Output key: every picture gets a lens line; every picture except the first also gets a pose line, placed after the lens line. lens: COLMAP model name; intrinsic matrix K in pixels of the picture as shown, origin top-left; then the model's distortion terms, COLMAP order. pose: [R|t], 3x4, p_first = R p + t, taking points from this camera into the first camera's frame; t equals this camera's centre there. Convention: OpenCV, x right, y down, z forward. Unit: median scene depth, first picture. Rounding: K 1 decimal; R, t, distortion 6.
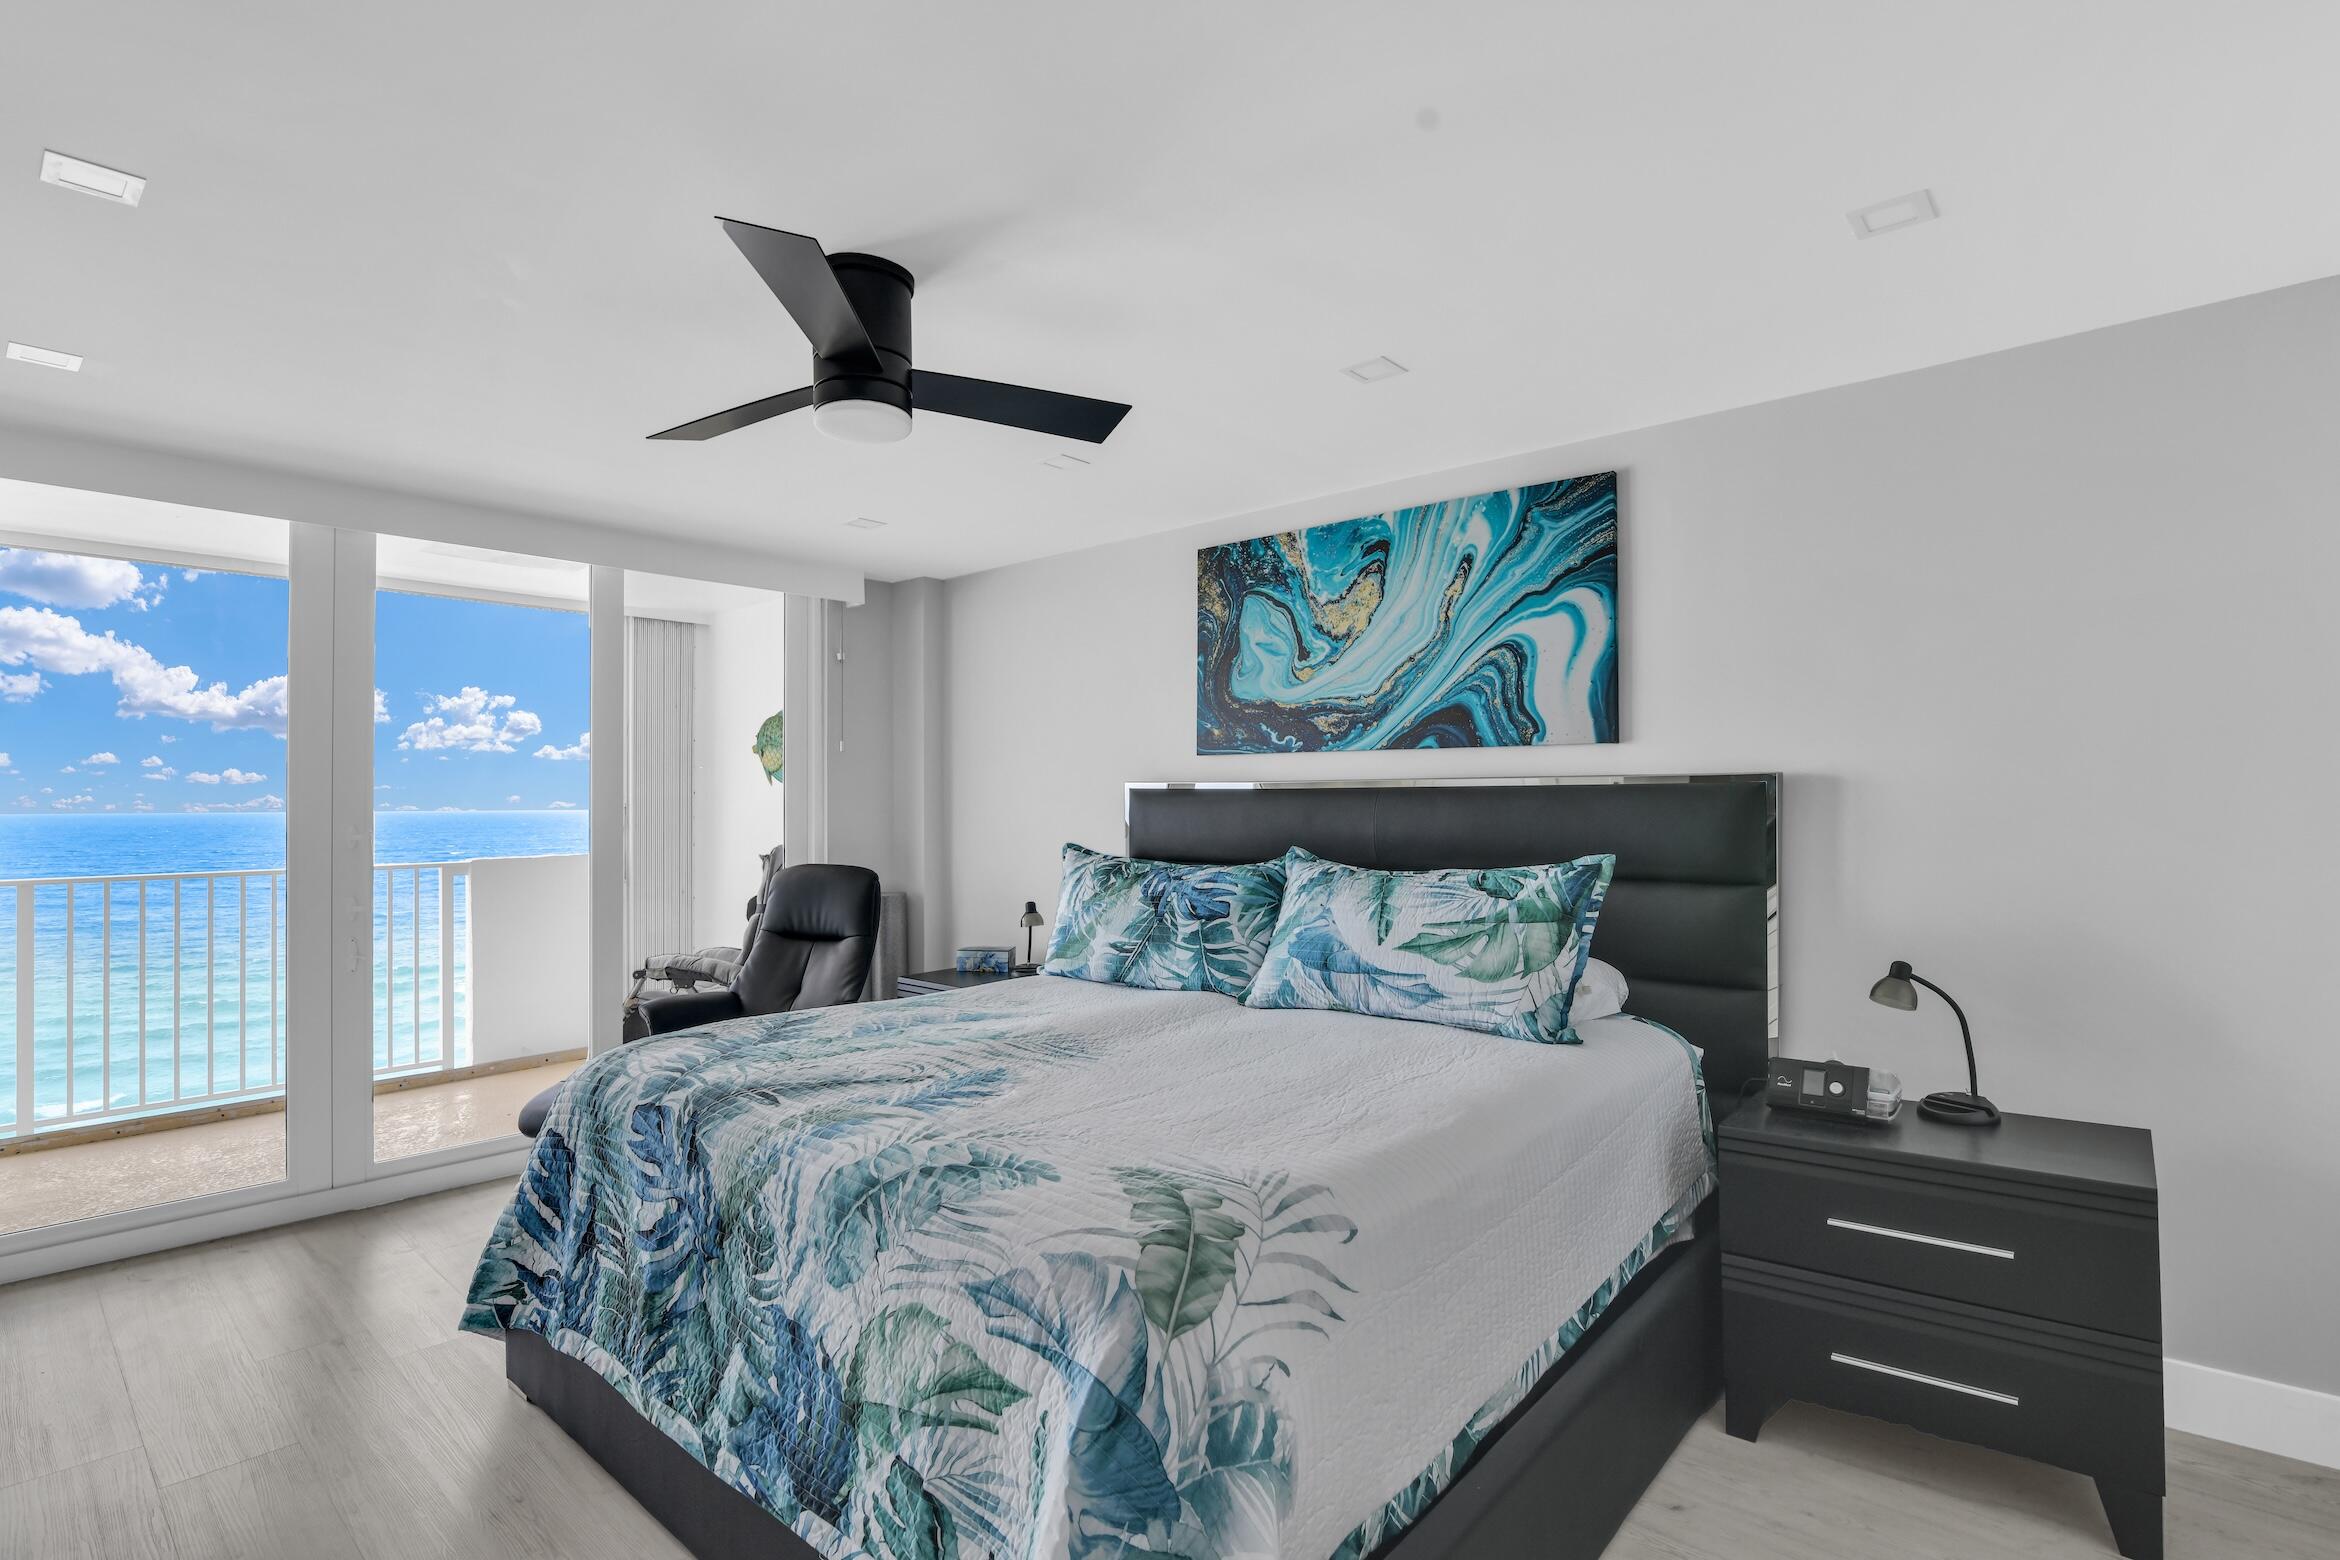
lens RADIAL K [[1122.2, 0, 1171.9], [0, 1122.2, 807.0], [0, 0, 1]] dist [-0.016269, 0.000243]
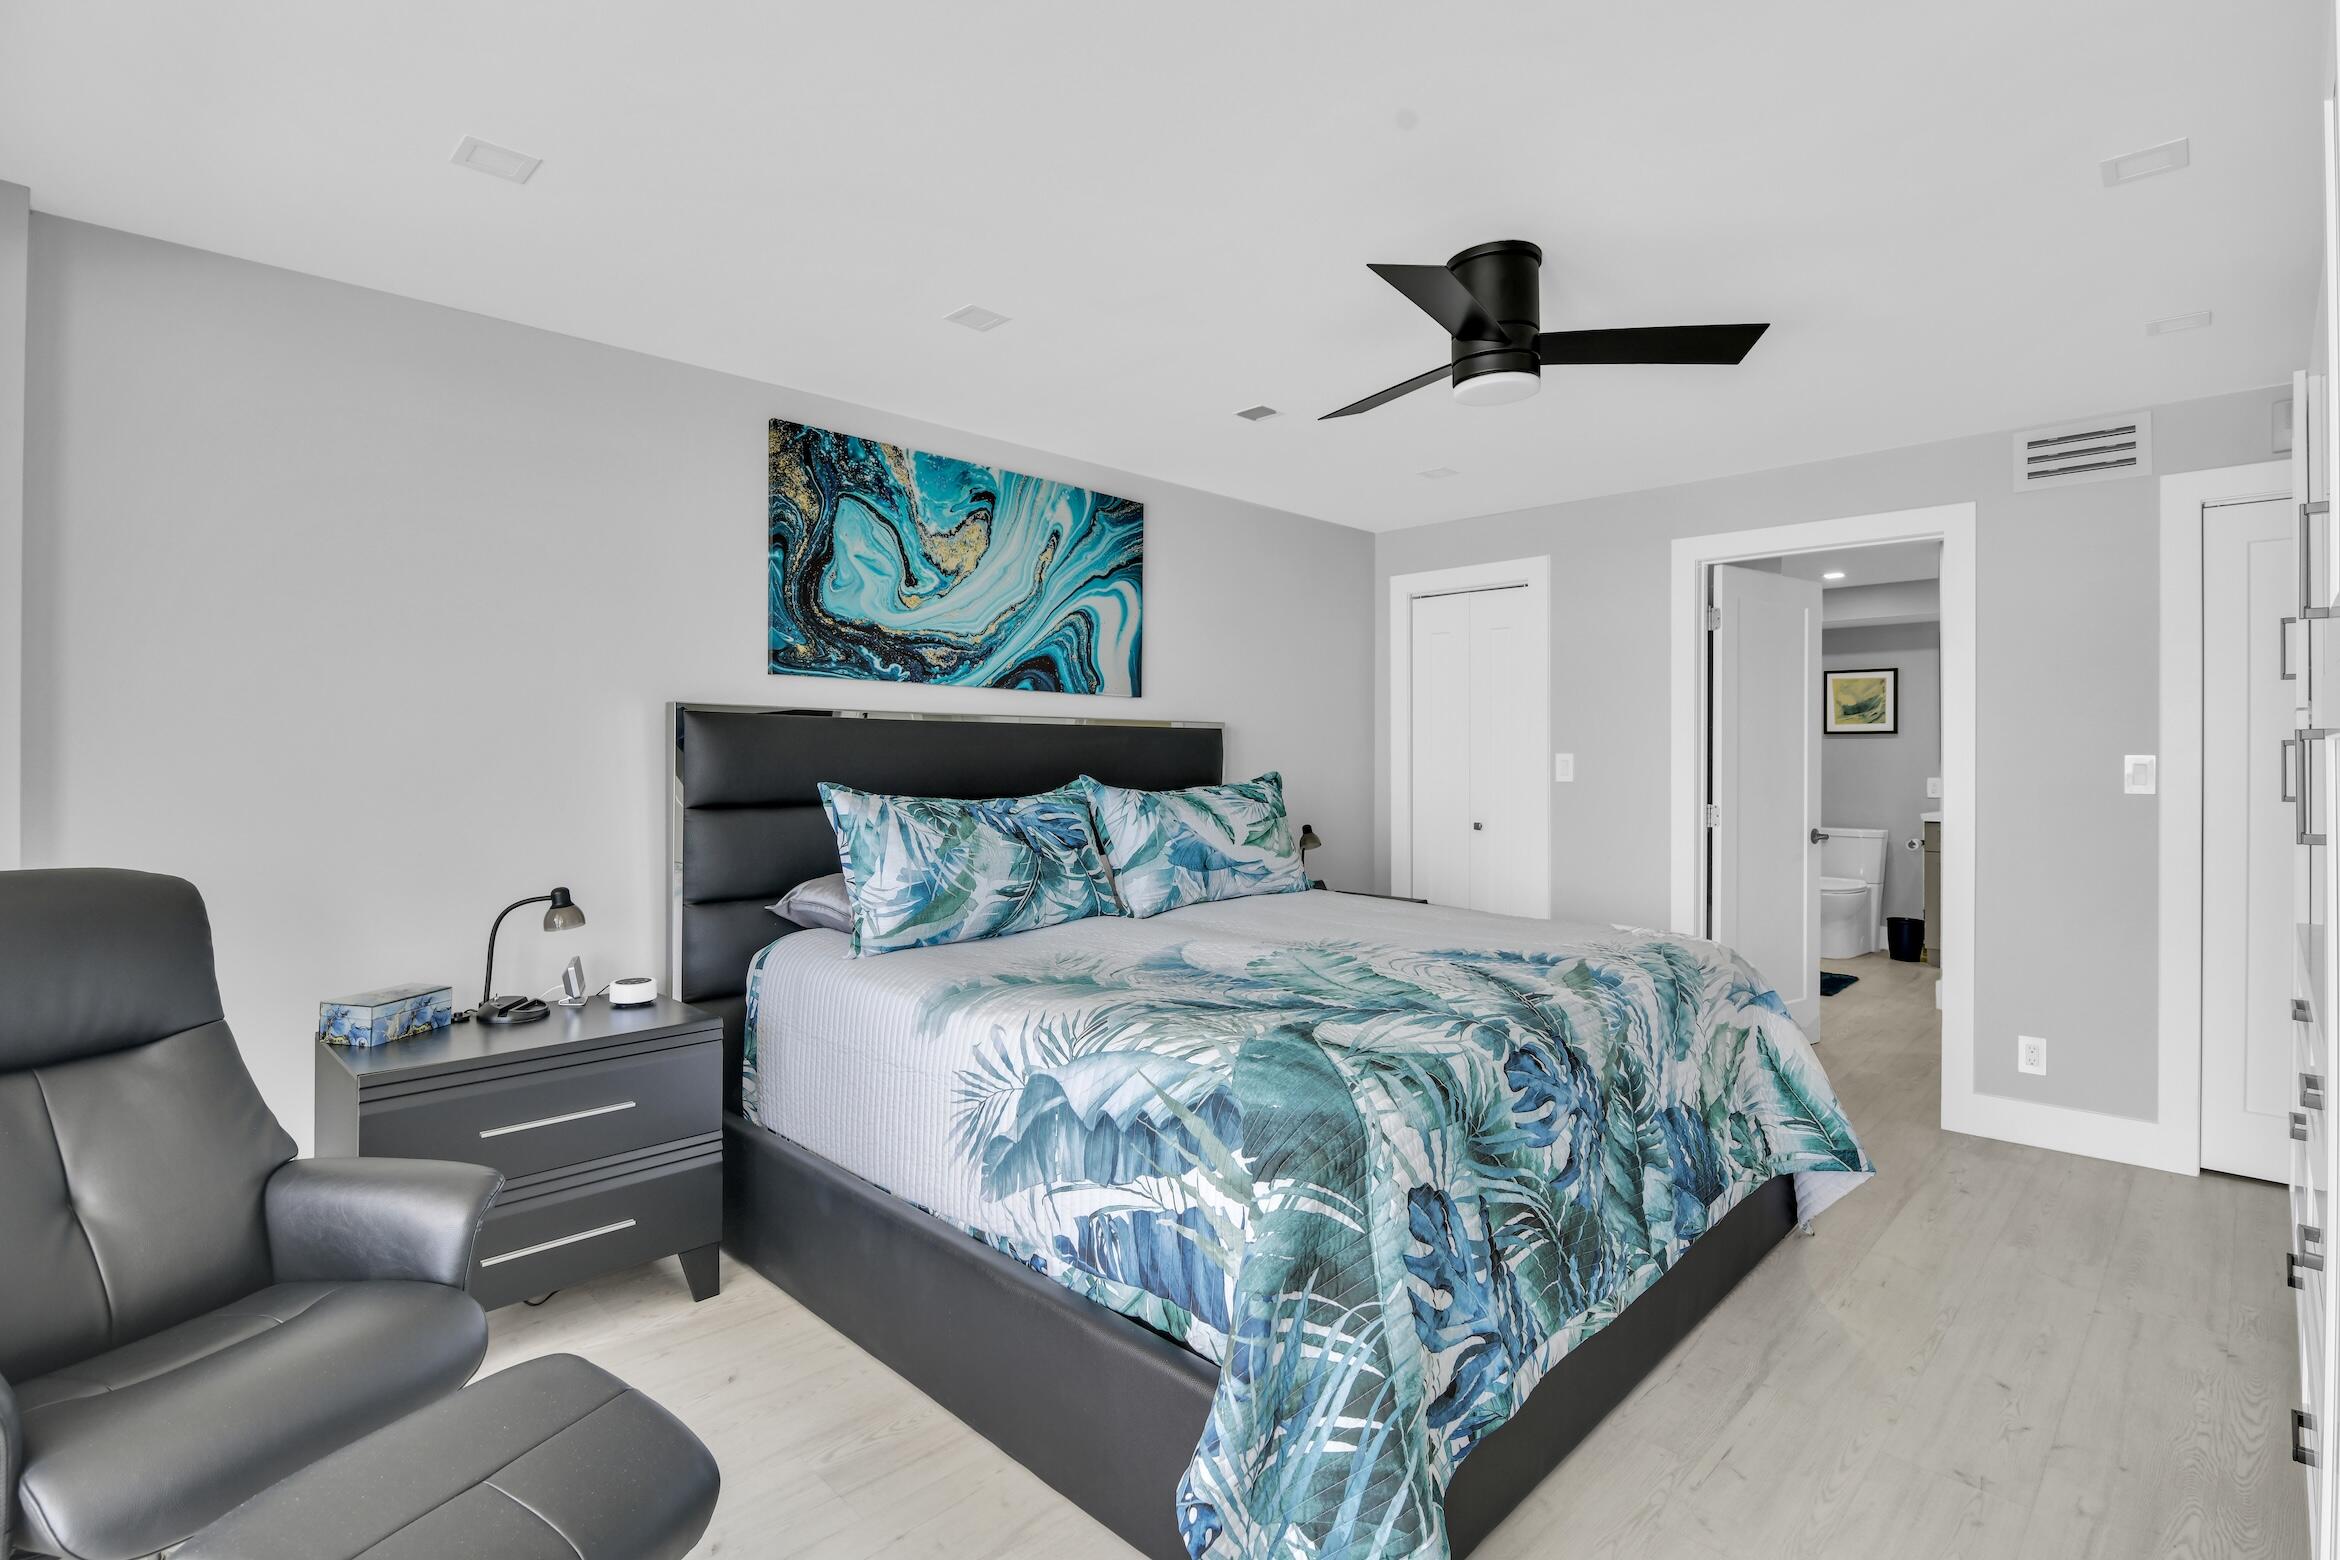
lens RADIAL K [[1093.3, 0, 1166.7], [0, 1093.3, 777.5], [0, 0, 1]] dist [-0.020210, 0.000095]
pose [[0.064994, -0.016059, 0.997756, -0.855000], [0.002294, 0.999870, 0.015944, 0.018829], [-0.997883, 0.001253, 0.065023, 0.771992]]
